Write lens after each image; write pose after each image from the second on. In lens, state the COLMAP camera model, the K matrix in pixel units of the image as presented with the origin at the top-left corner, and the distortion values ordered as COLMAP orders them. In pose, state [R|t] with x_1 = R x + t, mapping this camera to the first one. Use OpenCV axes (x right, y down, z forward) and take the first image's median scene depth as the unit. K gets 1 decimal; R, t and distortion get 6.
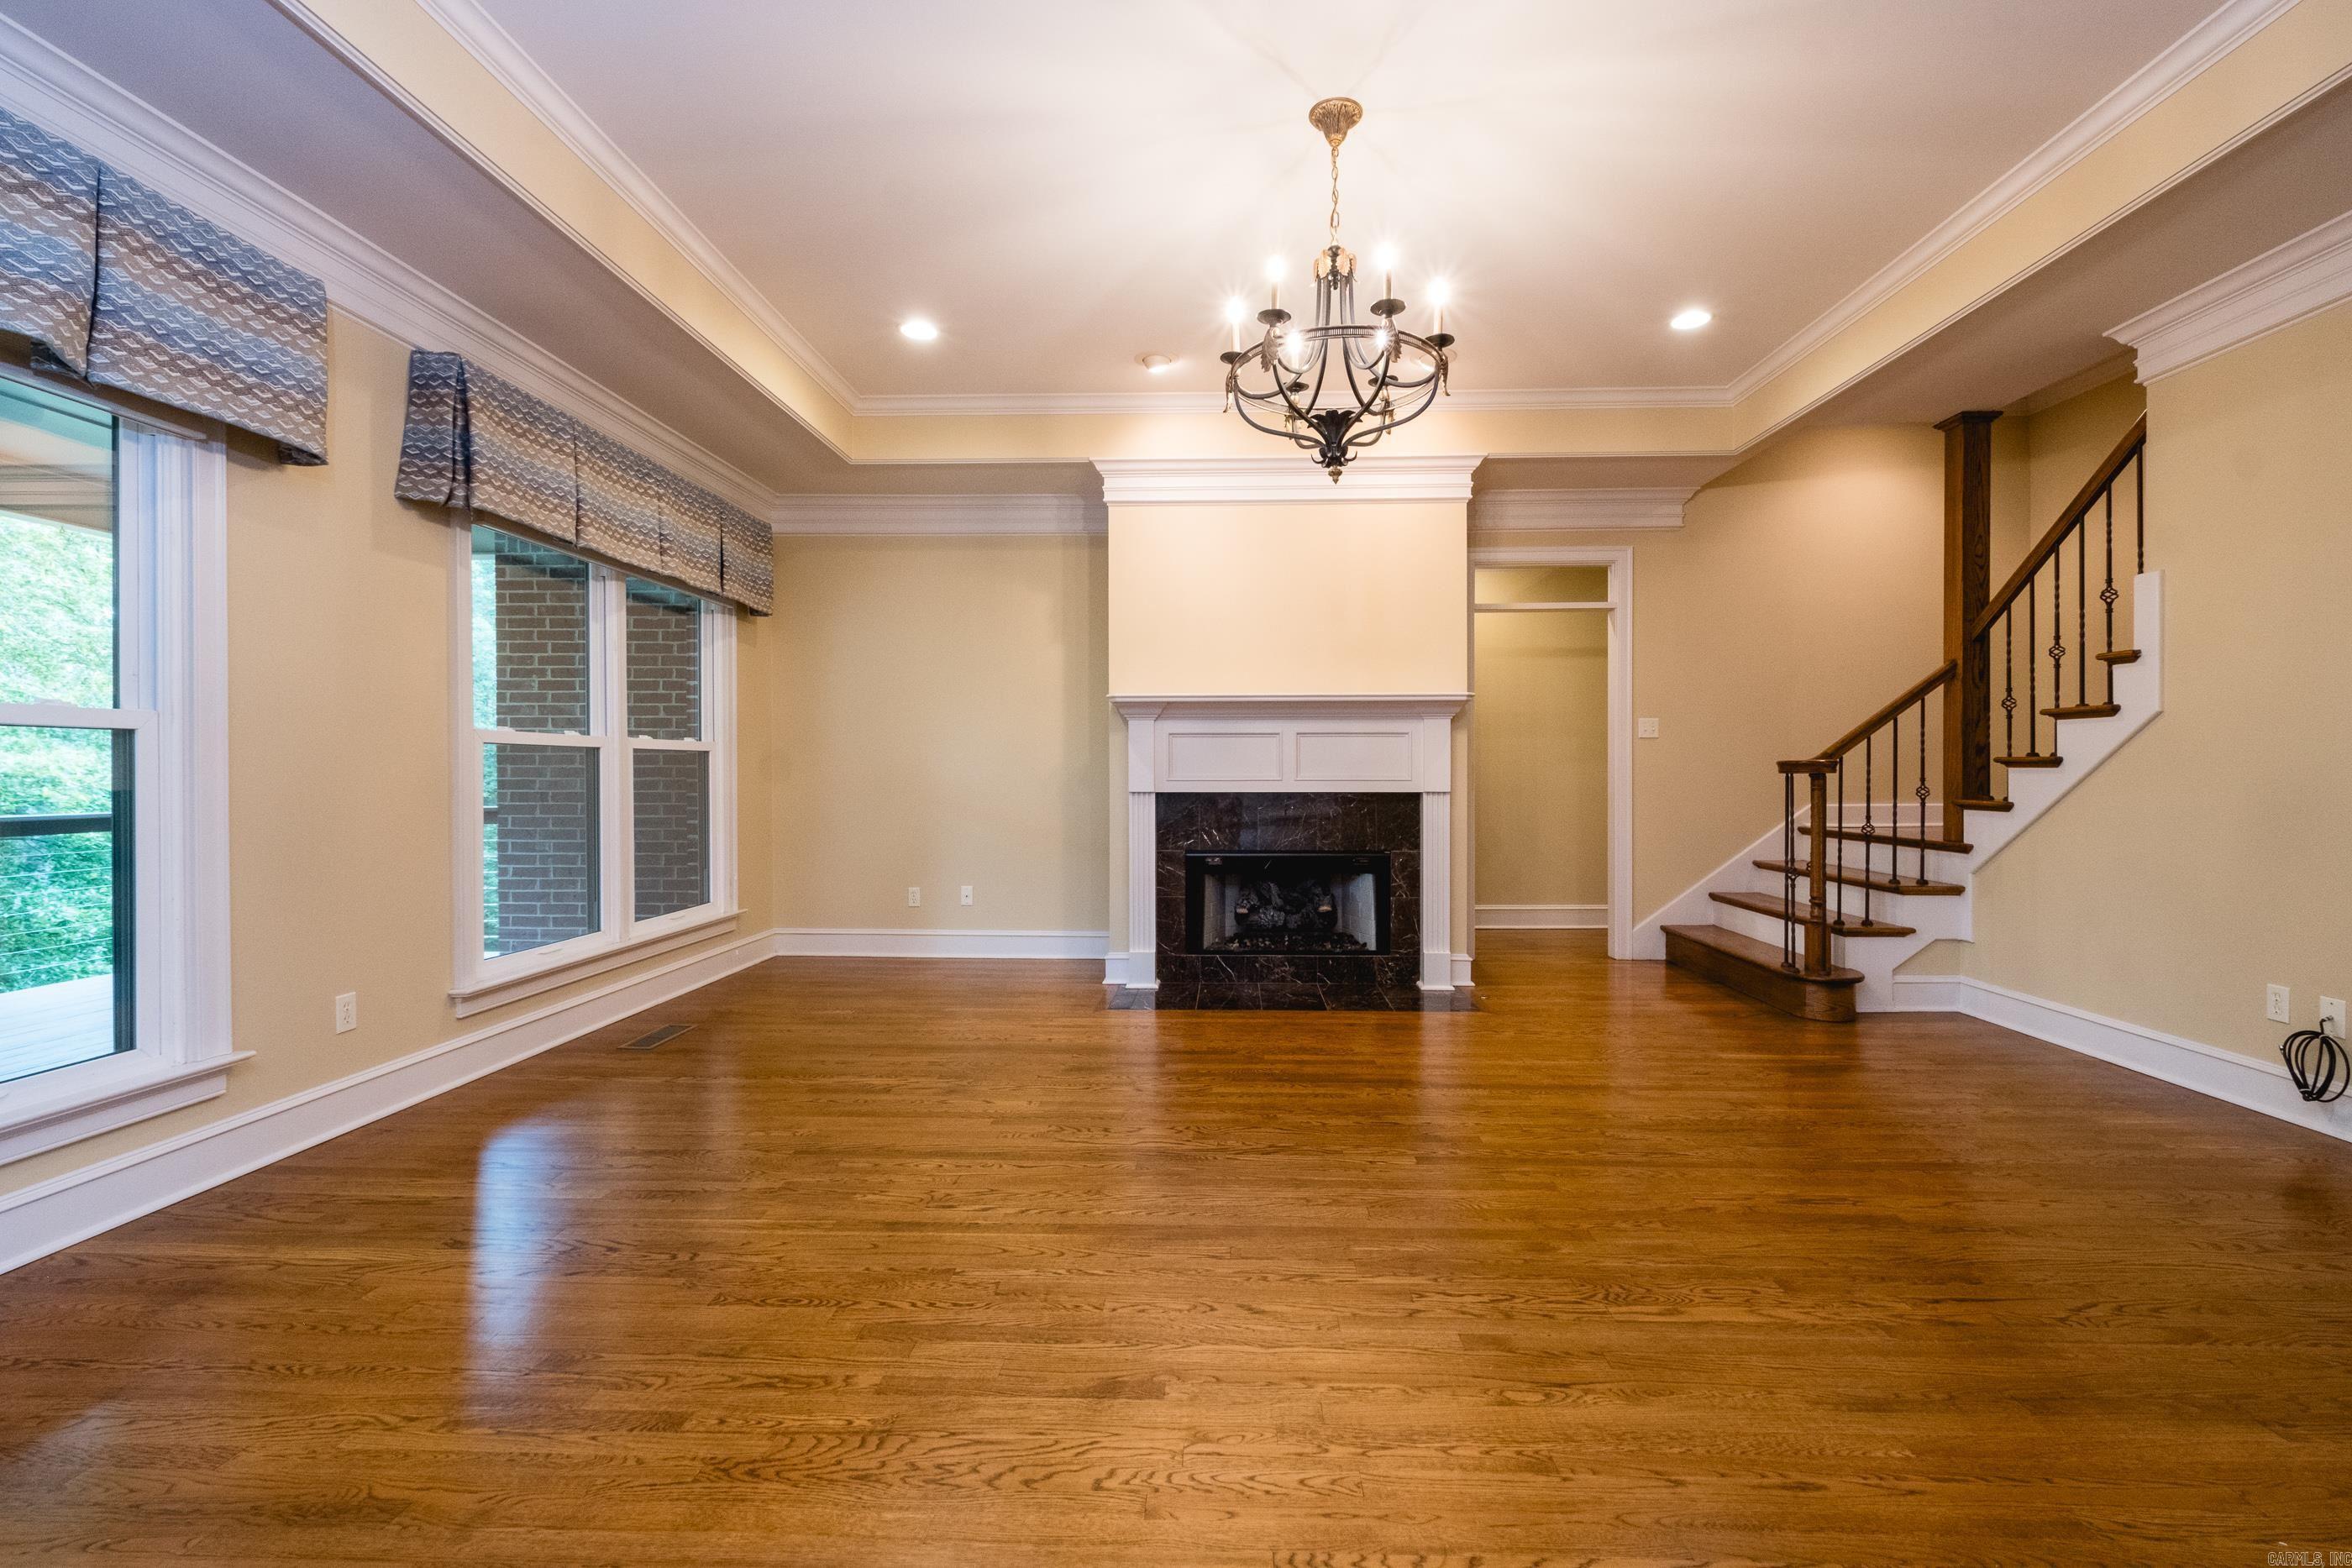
lens RADIAL K [[1016.1, 0, 1188.6], [0, 1016.1, 778.9], [0, 0, 1]] dist [0.003212, -0.001808]
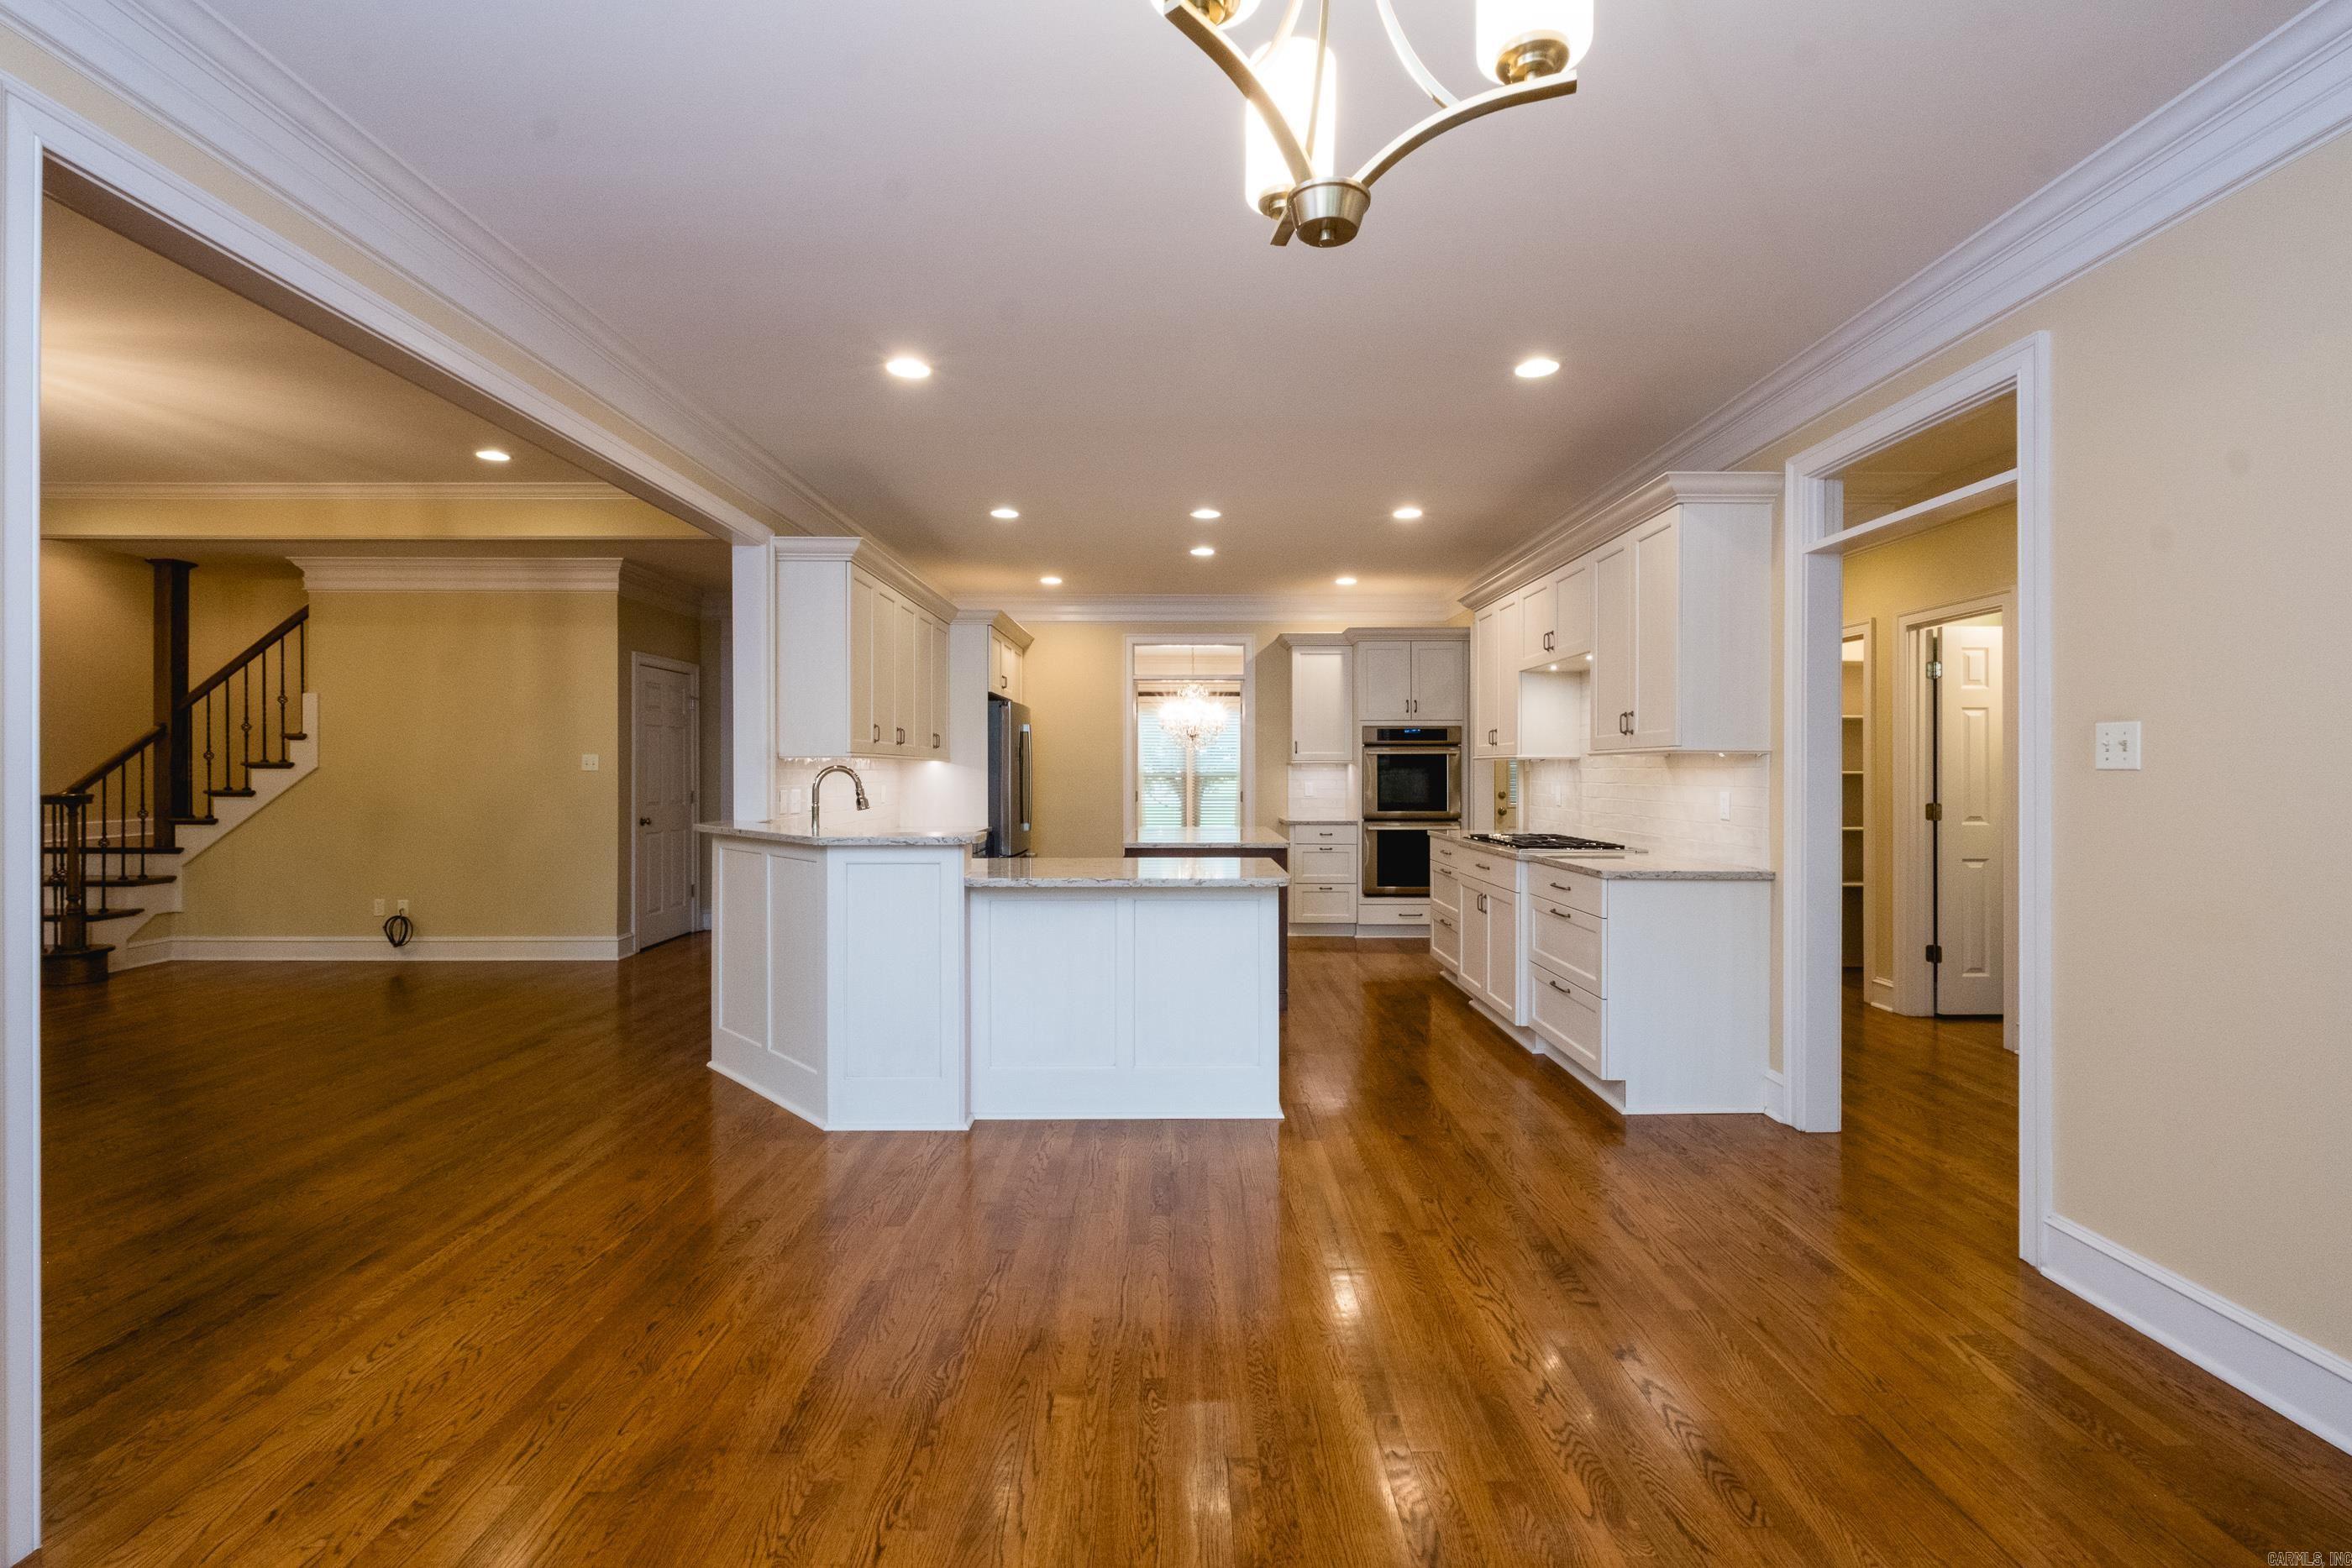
lens RADIAL K [[1016.1, 0, 1189.2], [0, 1016.1, 760.1], [0, 0, 1]] dist [0.003212, -0.001808]
pose [[-0.049520, 0.012774, 0.998691, -0.820368], [0.007007, 0.999898, -0.012442, -0.037007], [-0.998749, 0.006382, -0.049604, -0.424887]]
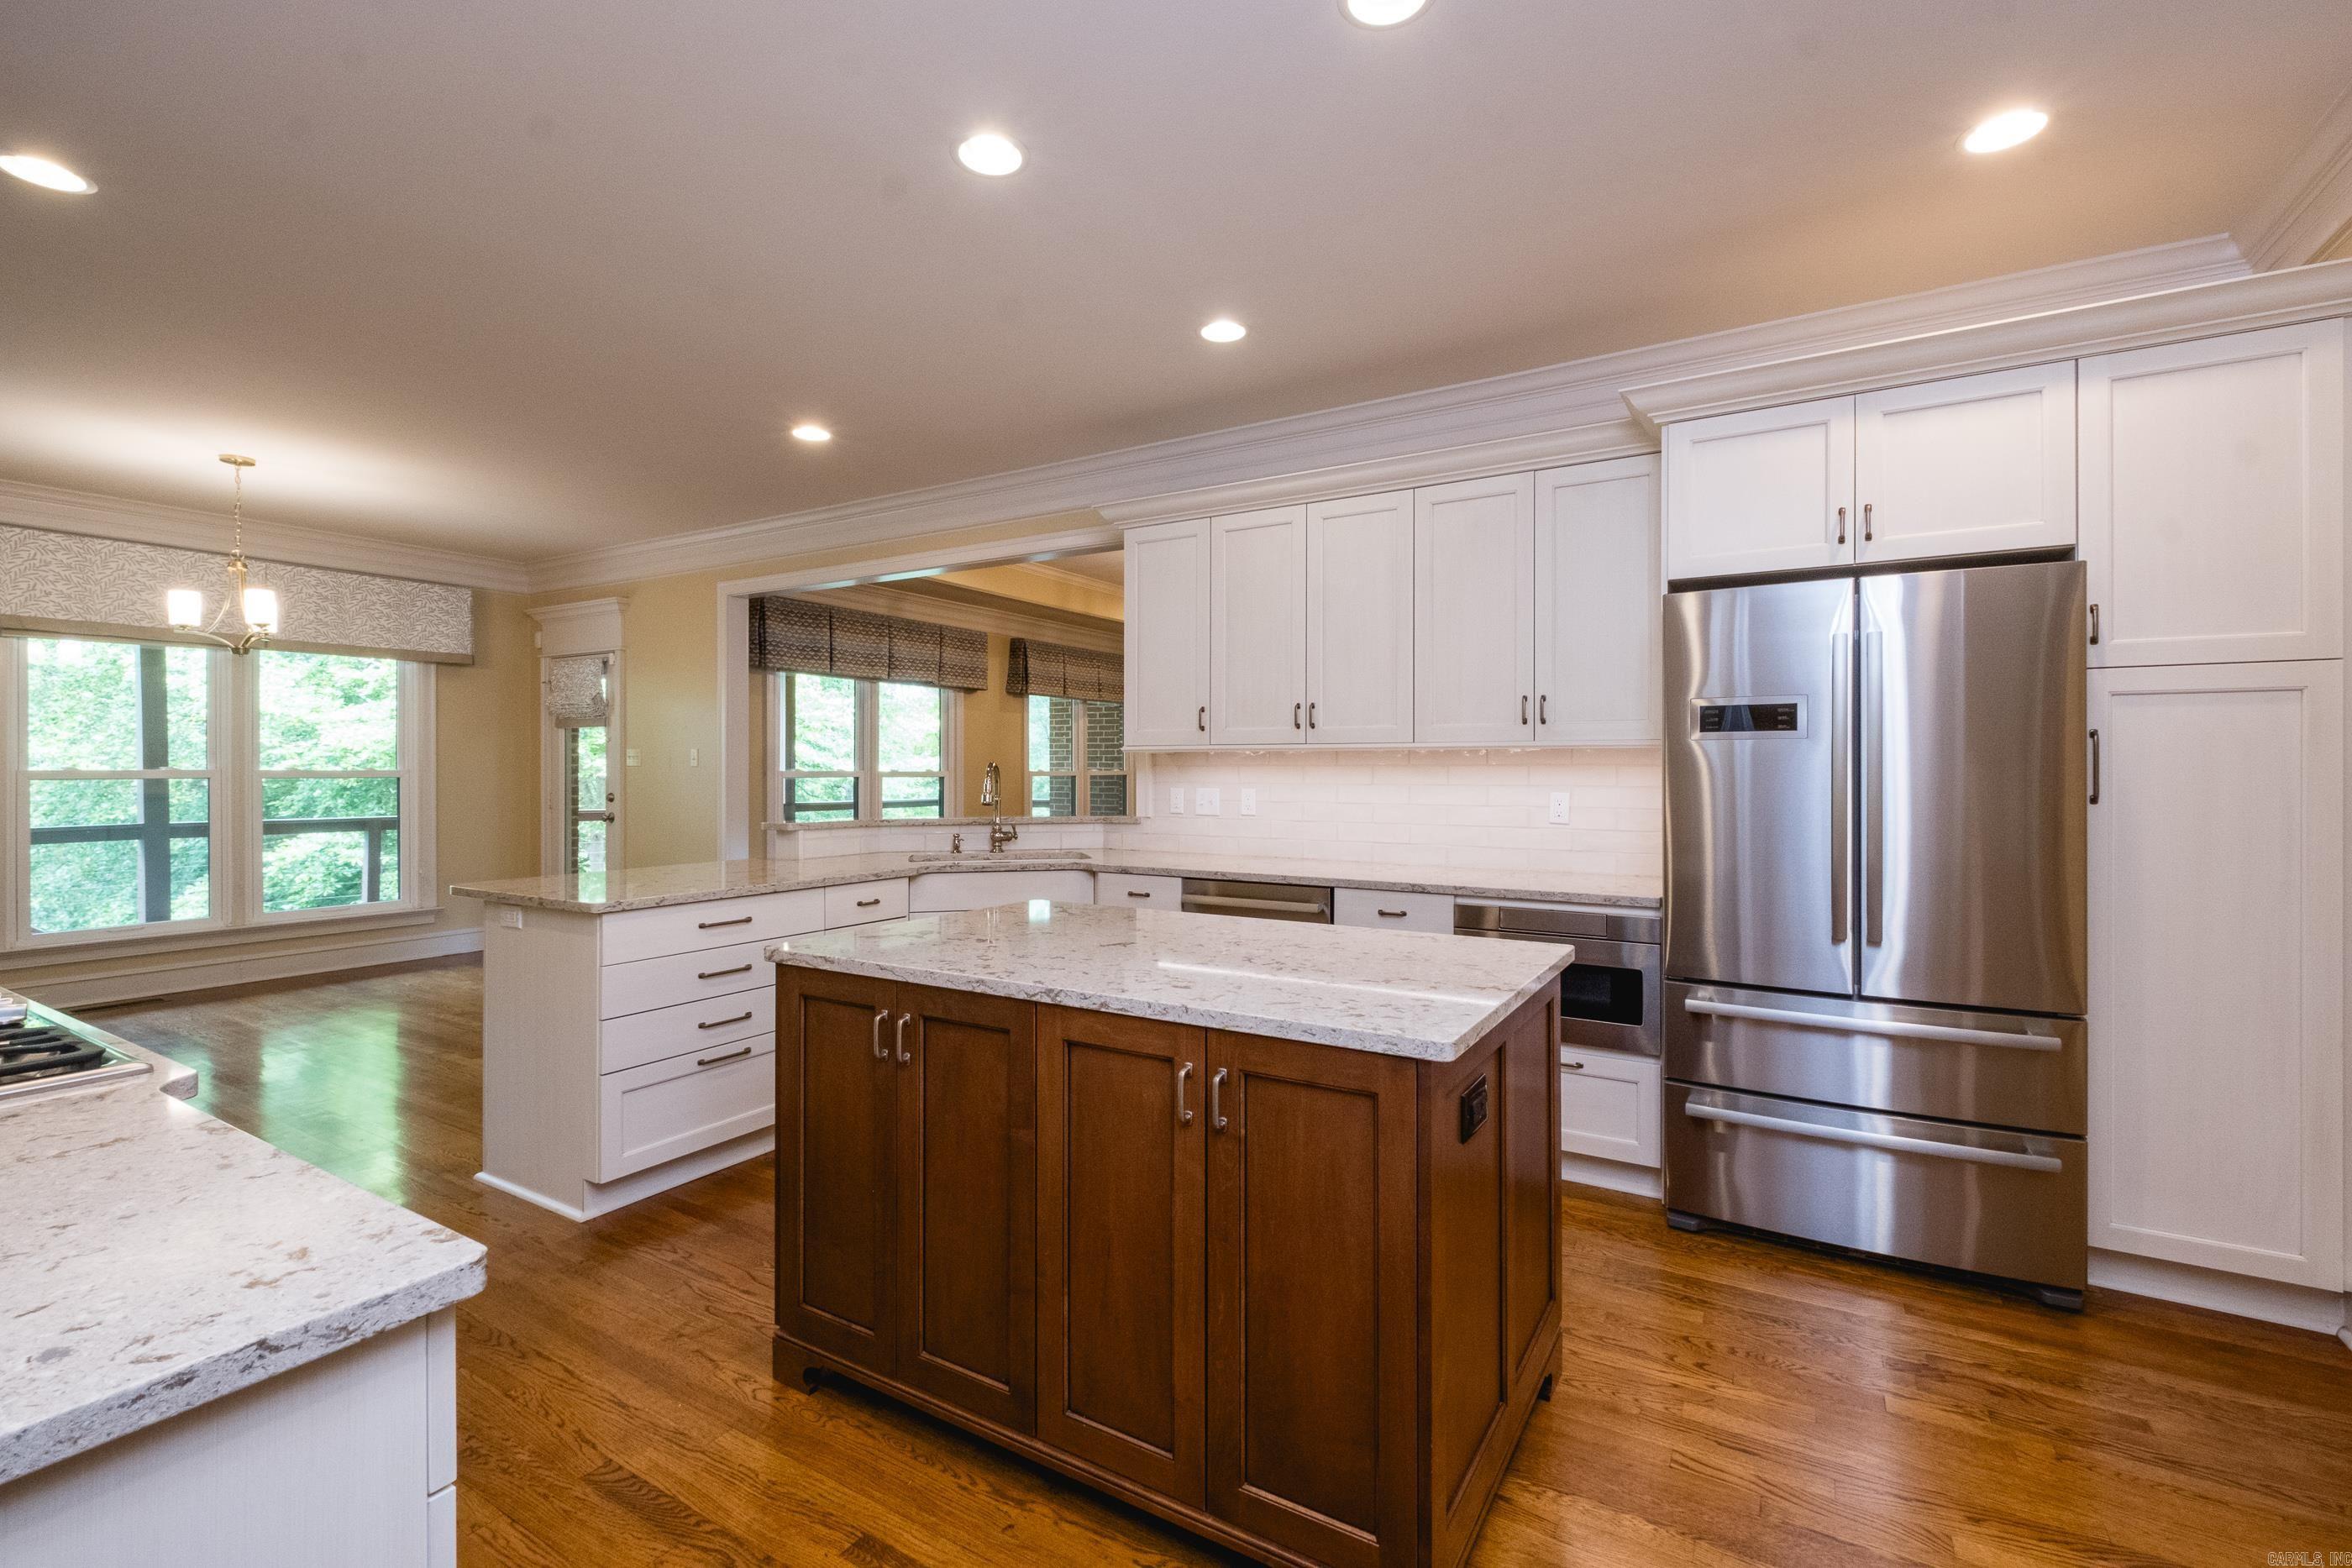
lens RADIAL K [[1016.1, 0, 1182.7], [0, 1016.1, 763.5], [0, 0, 1]] dist [0.003212, -0.001808]
pose [[0.878621, 0.000042, -0.477520, 0.738908], [-0.004447, 0.999957, -0.008095, -0.036525], [0.477500, 0.009236, 0.878583, -0.916558]]
